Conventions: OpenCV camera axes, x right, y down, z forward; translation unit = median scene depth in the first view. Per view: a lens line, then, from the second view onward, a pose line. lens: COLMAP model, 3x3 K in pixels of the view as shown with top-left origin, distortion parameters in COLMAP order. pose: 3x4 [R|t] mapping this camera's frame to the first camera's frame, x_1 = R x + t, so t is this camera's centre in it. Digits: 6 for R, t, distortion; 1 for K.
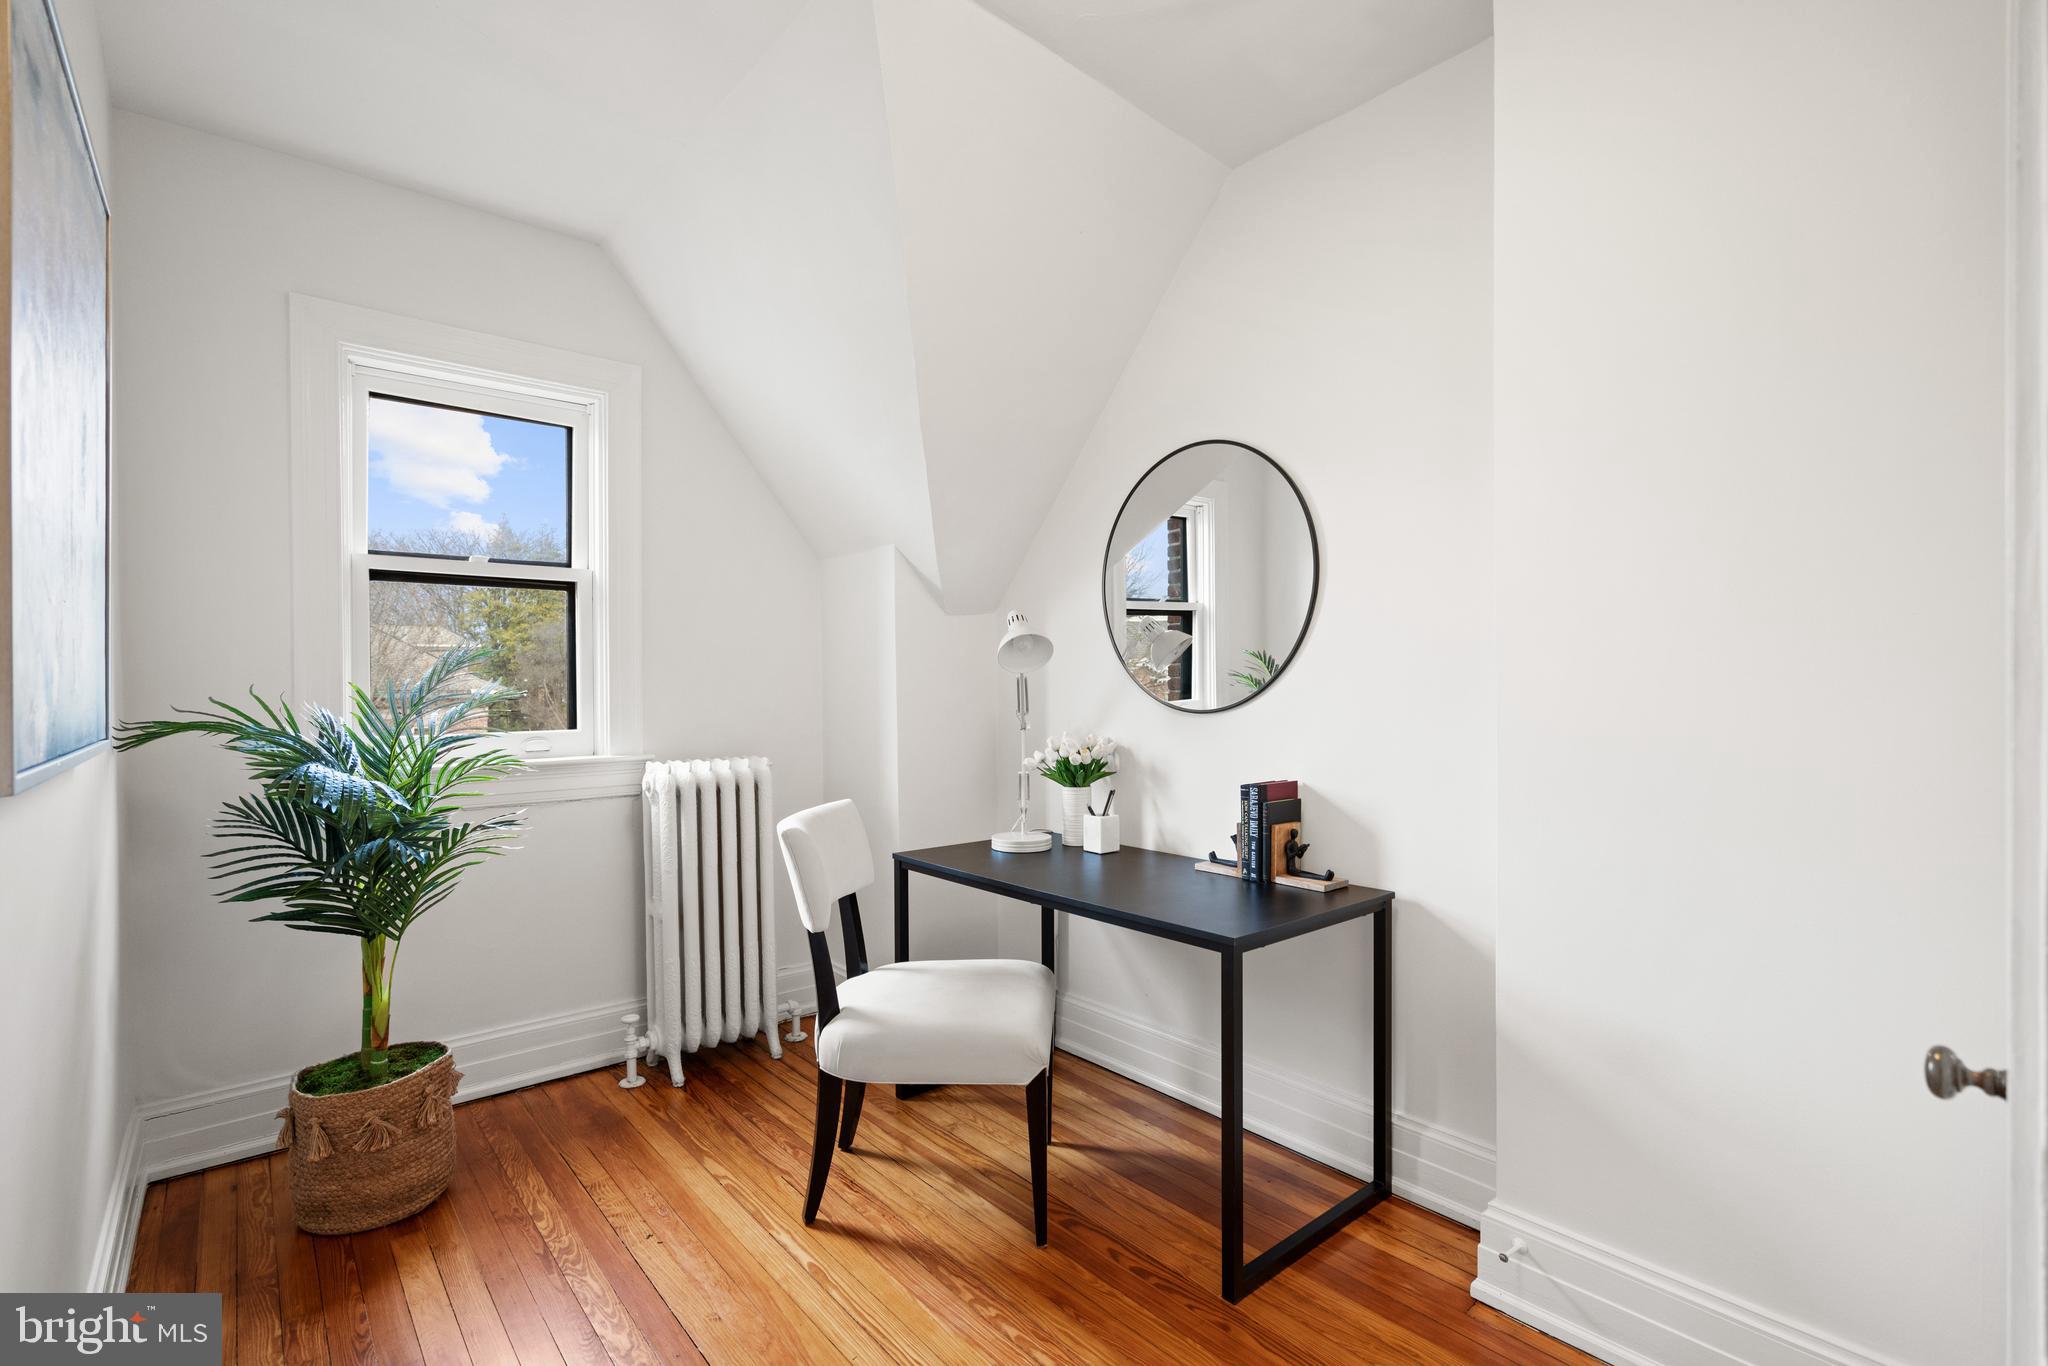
lens RADIAL K [[941.0, 0, 1018.3], [0, 941.0, 683.2], [0, 0, 1]] dist [-0.017792, 0.000133]
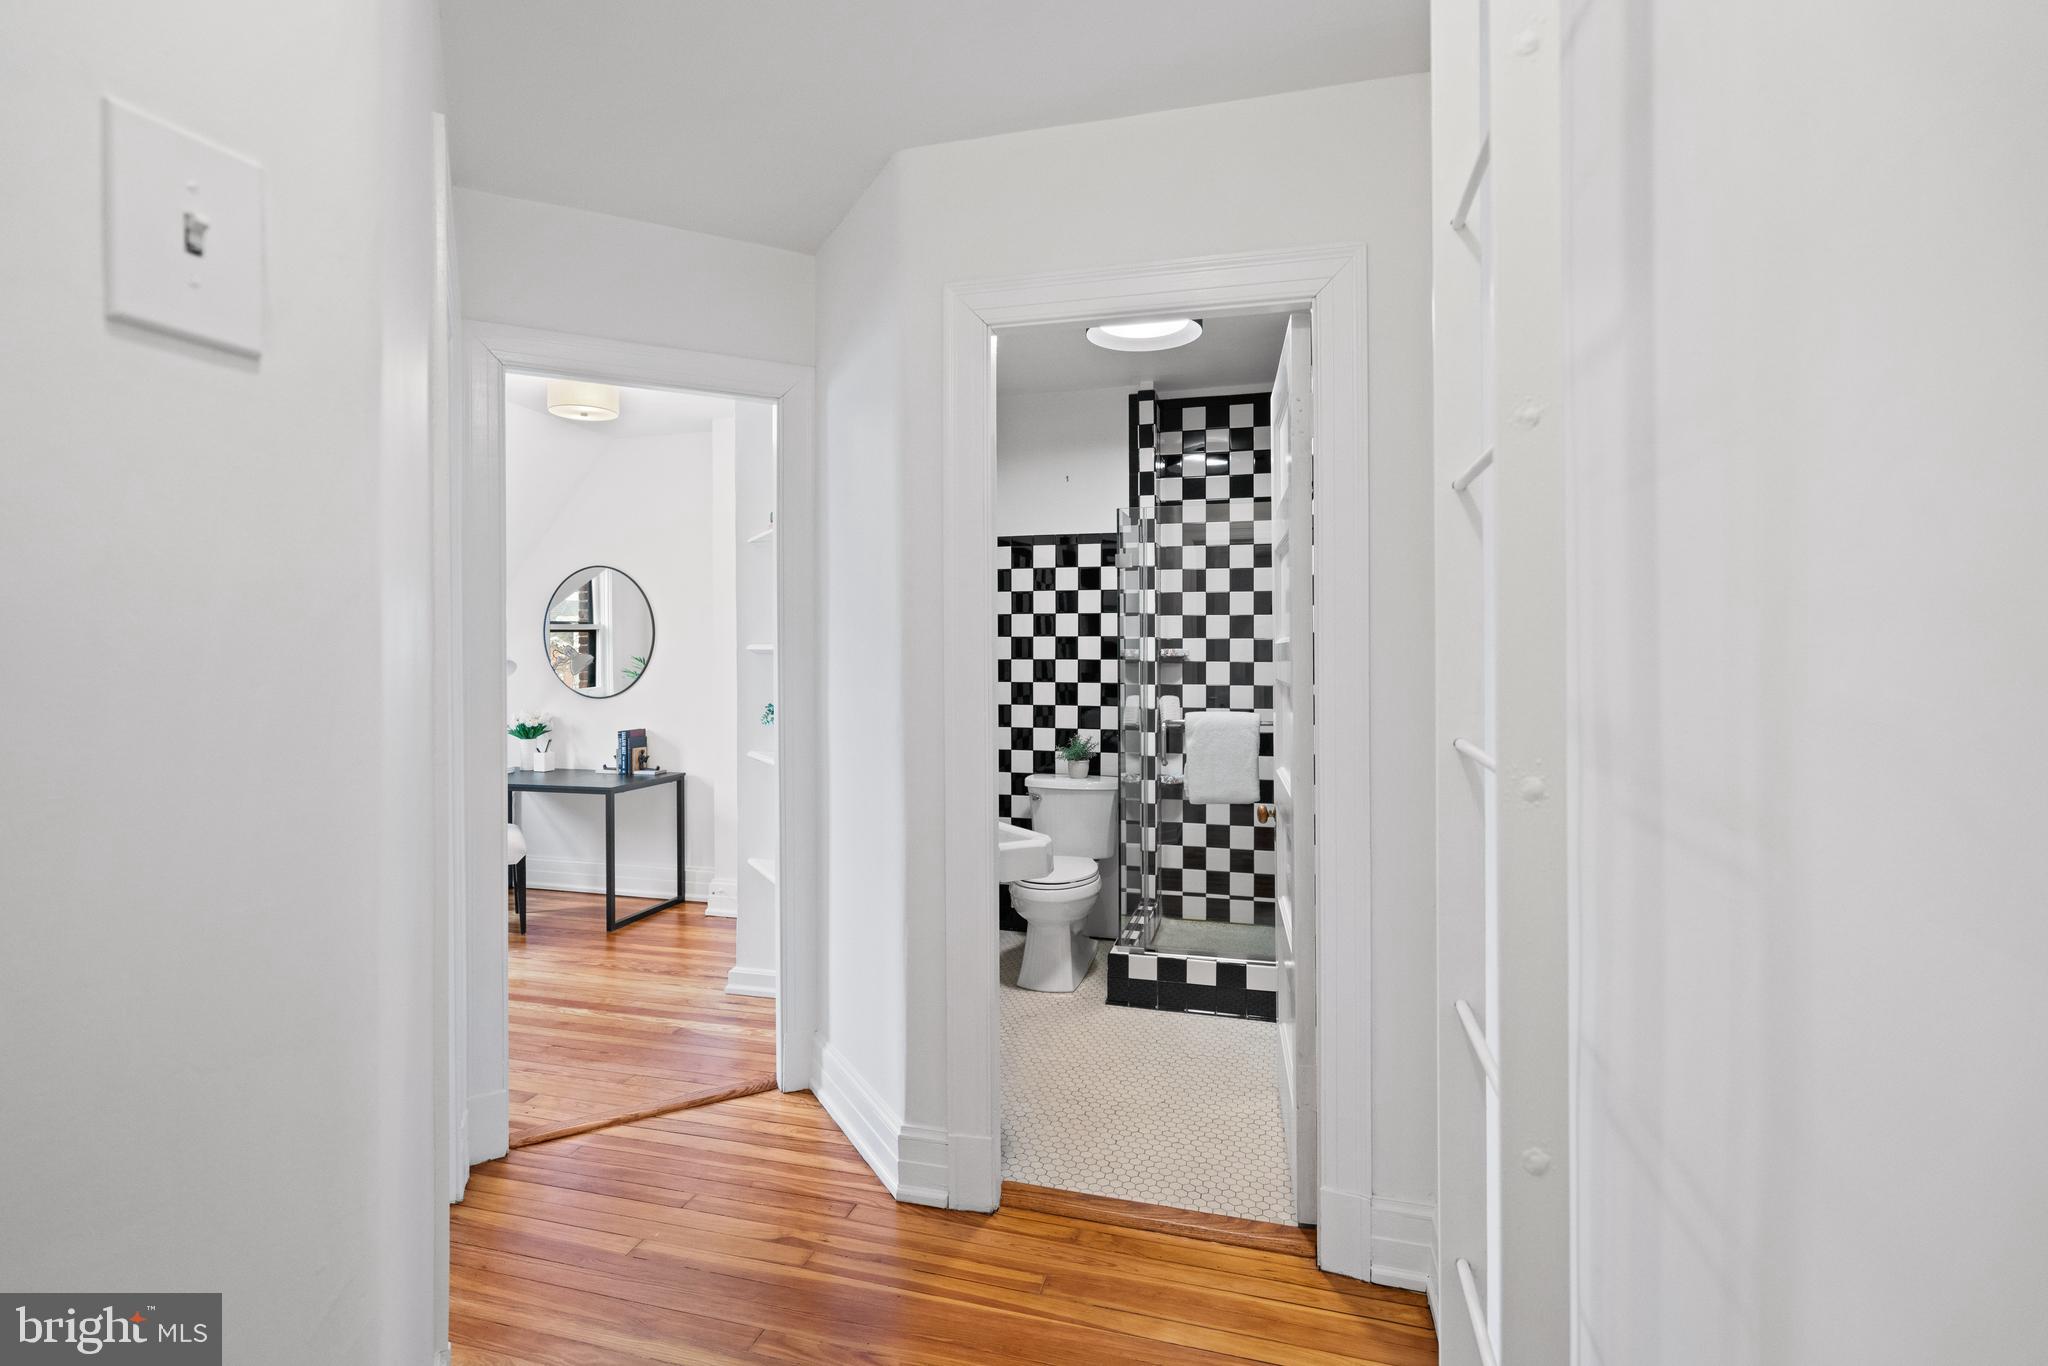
lens RADIAL K [[941.0, 0, 994.2], [0, 941.0, 648.4], [0, 0, 1]] dist [-0.017792, 0.000133]
pose [[0.835893, 0.008140, 0.548832, -0.220225], [0.000039, 0.999889, -0.014888, -0.049103], [-0.548892, 0.012466, 0.835800, -1.245607]]
